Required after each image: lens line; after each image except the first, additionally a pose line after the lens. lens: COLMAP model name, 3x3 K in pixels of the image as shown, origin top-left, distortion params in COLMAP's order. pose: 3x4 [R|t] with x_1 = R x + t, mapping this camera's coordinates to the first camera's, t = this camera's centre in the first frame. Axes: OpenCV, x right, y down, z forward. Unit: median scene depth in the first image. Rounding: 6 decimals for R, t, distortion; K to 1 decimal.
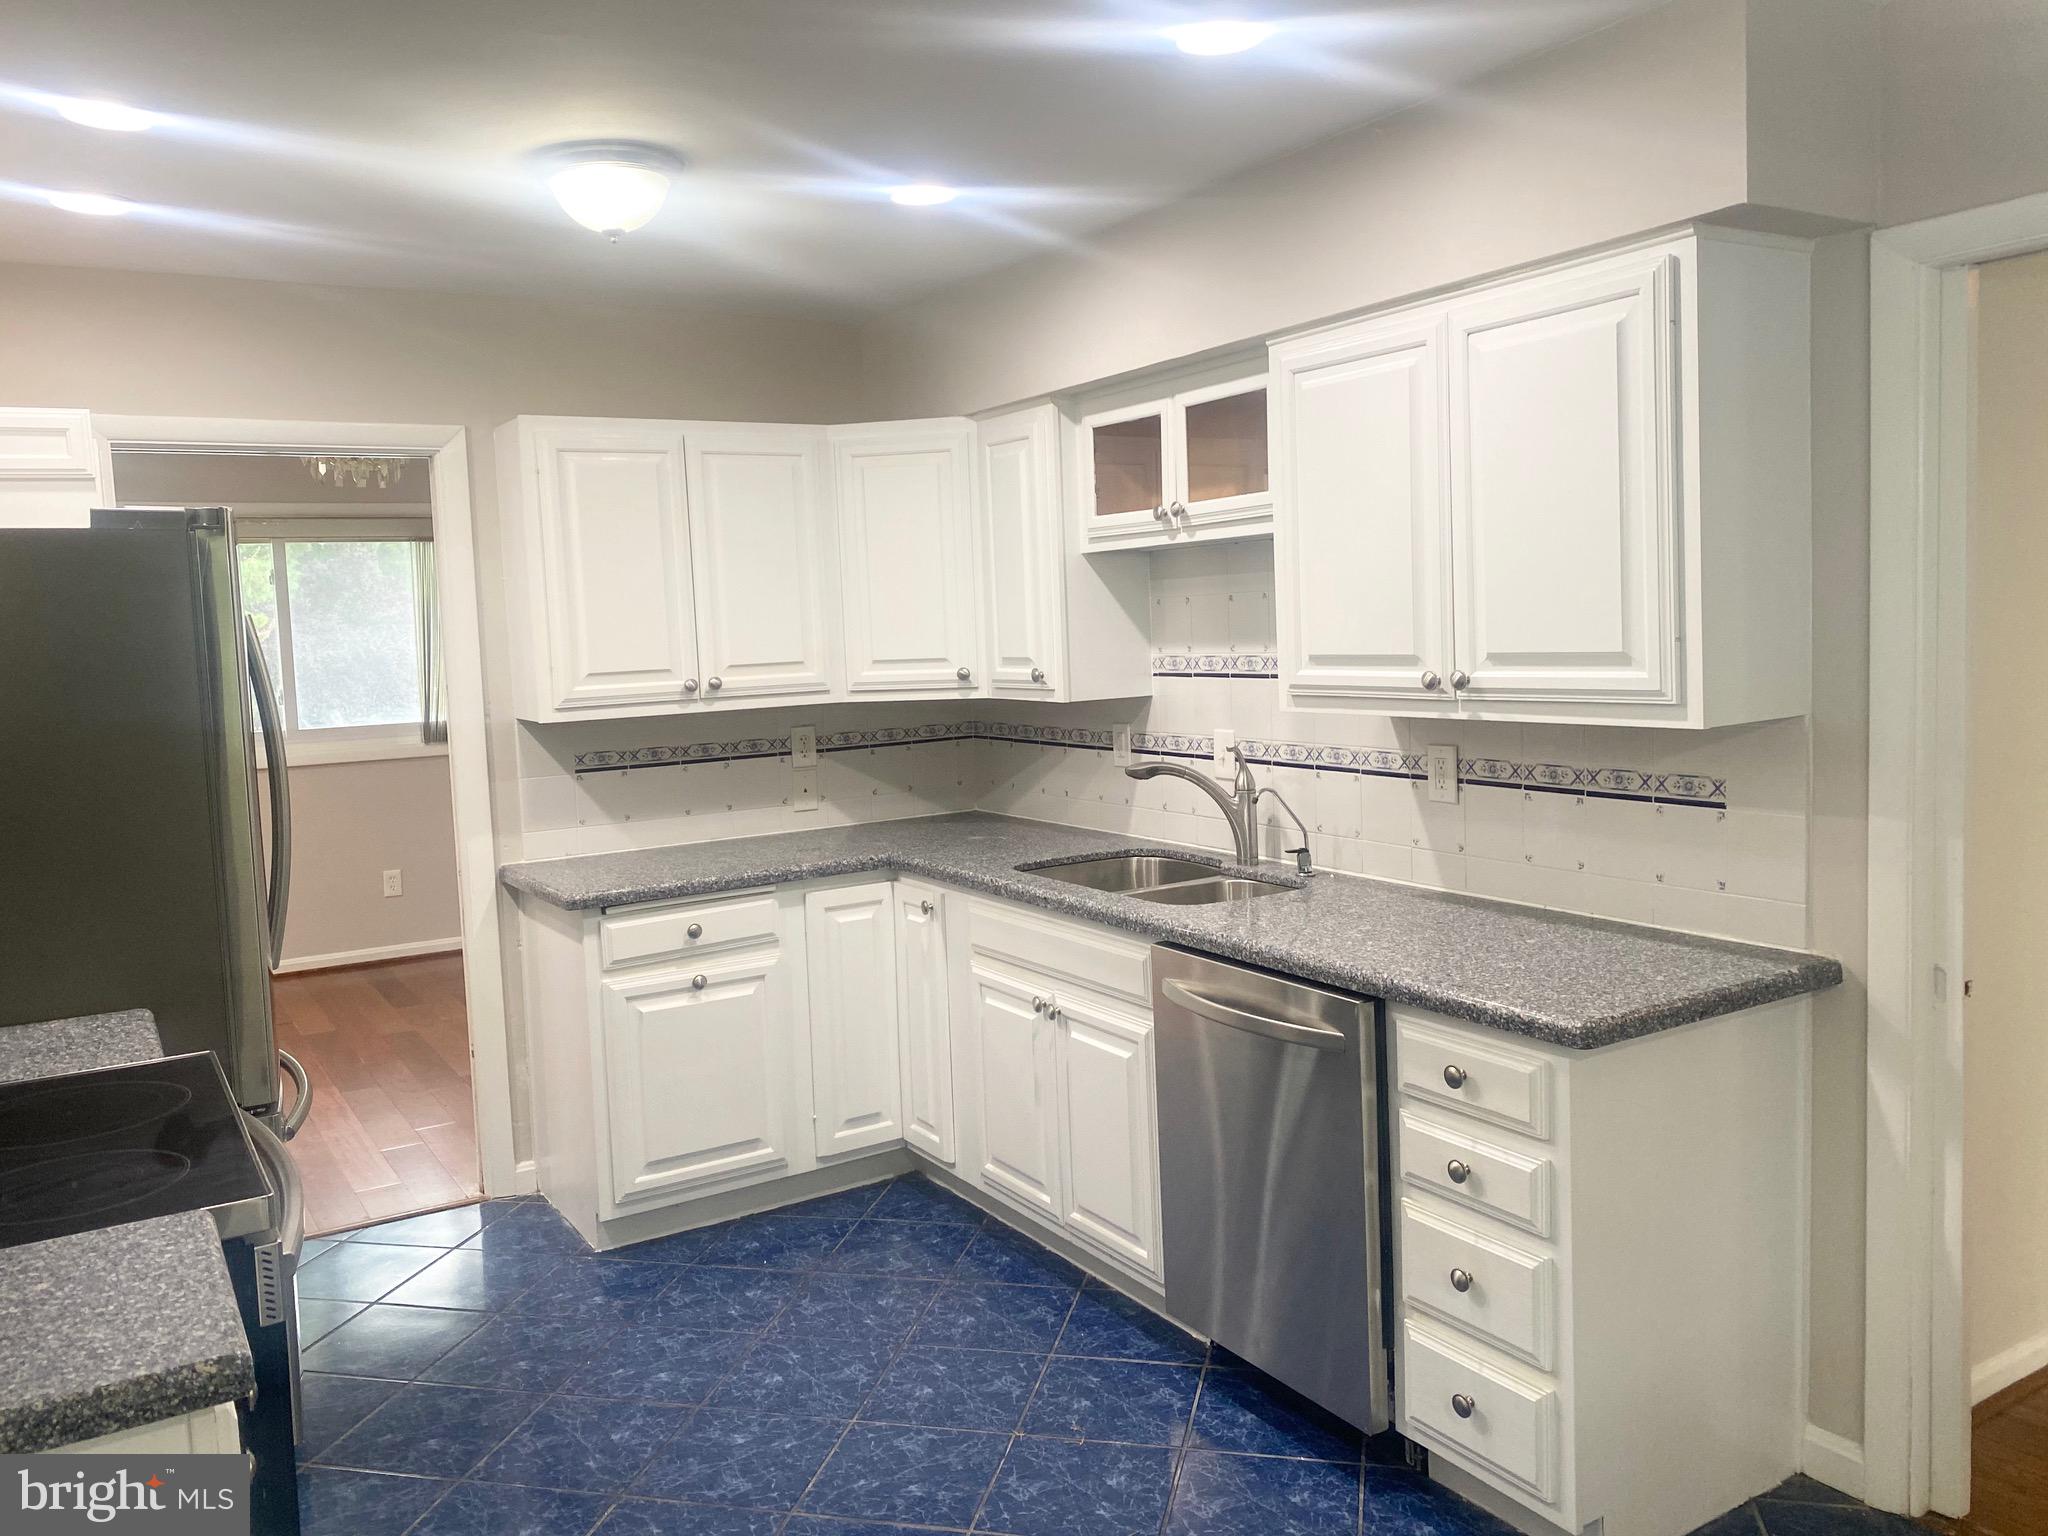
lens RADIAL K [[1524.5, 0, 1022.1], [0, 1524.5, 727.3], [0, 0, 1]] dist [0.031425, 0.001135]
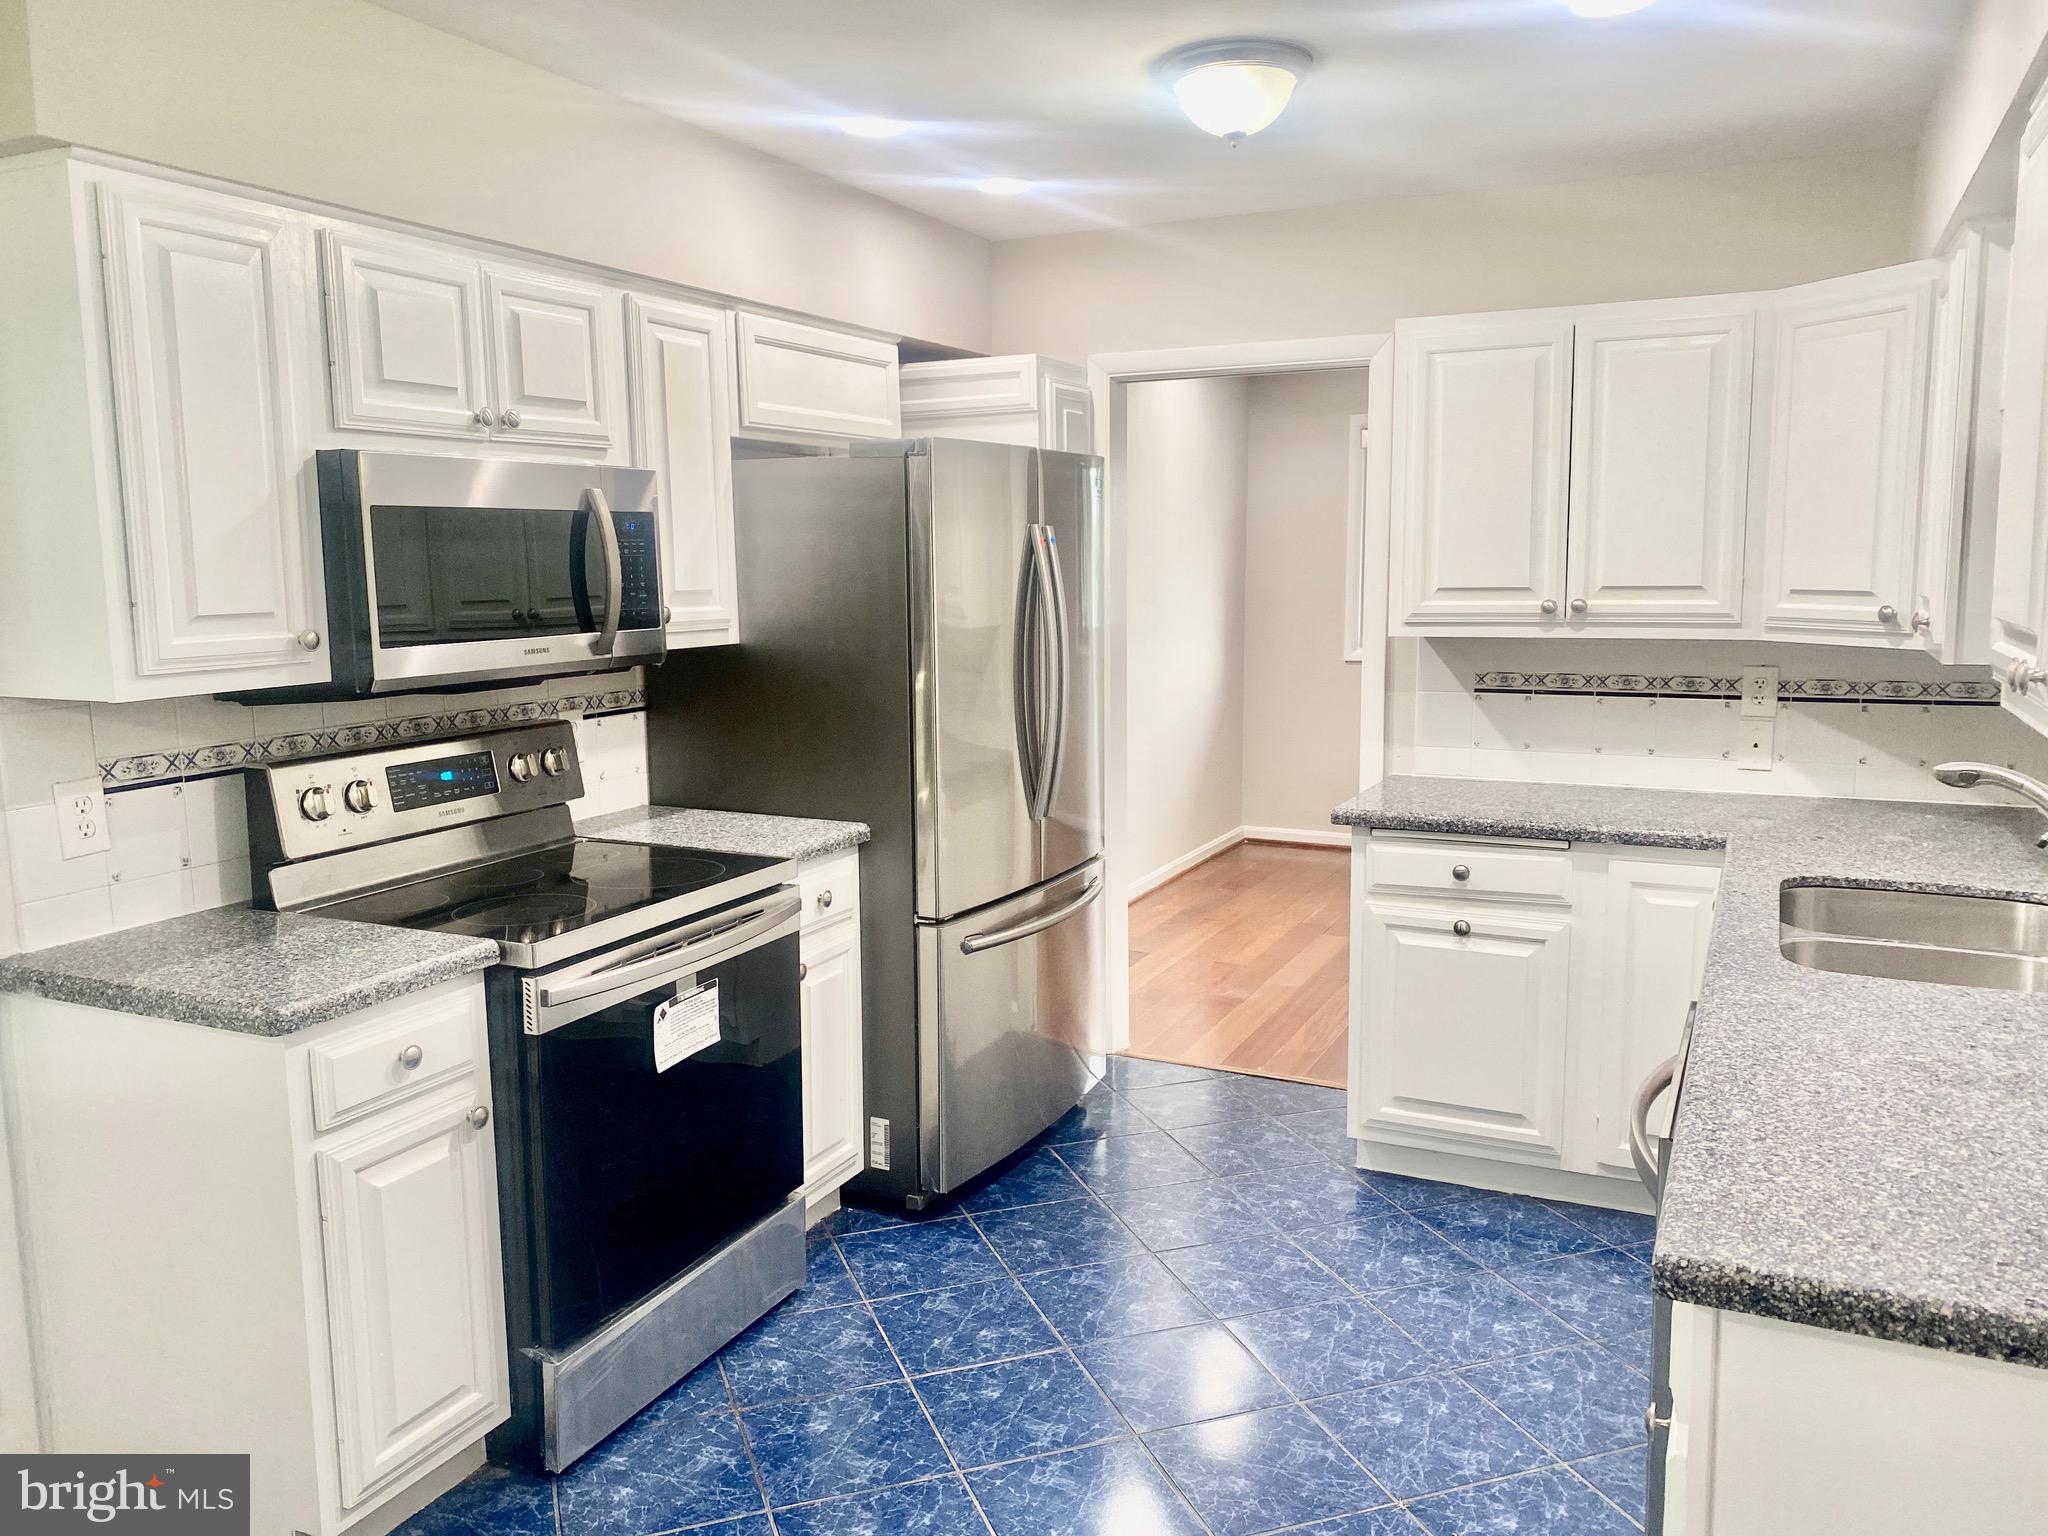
lens RADIAL K [[1561.5, 0, 1024.0], [0, 1561.5, 768.0], [0, 0, 1]] dist [0.010760, -0.001371]
pose [[0.532617, 0.149016, -0.833135, 0.398375], [-0.070950, 0.988774, 0.131496, -0.033067], [0.843377, -0.010926, 0.537211, 0.252499]]
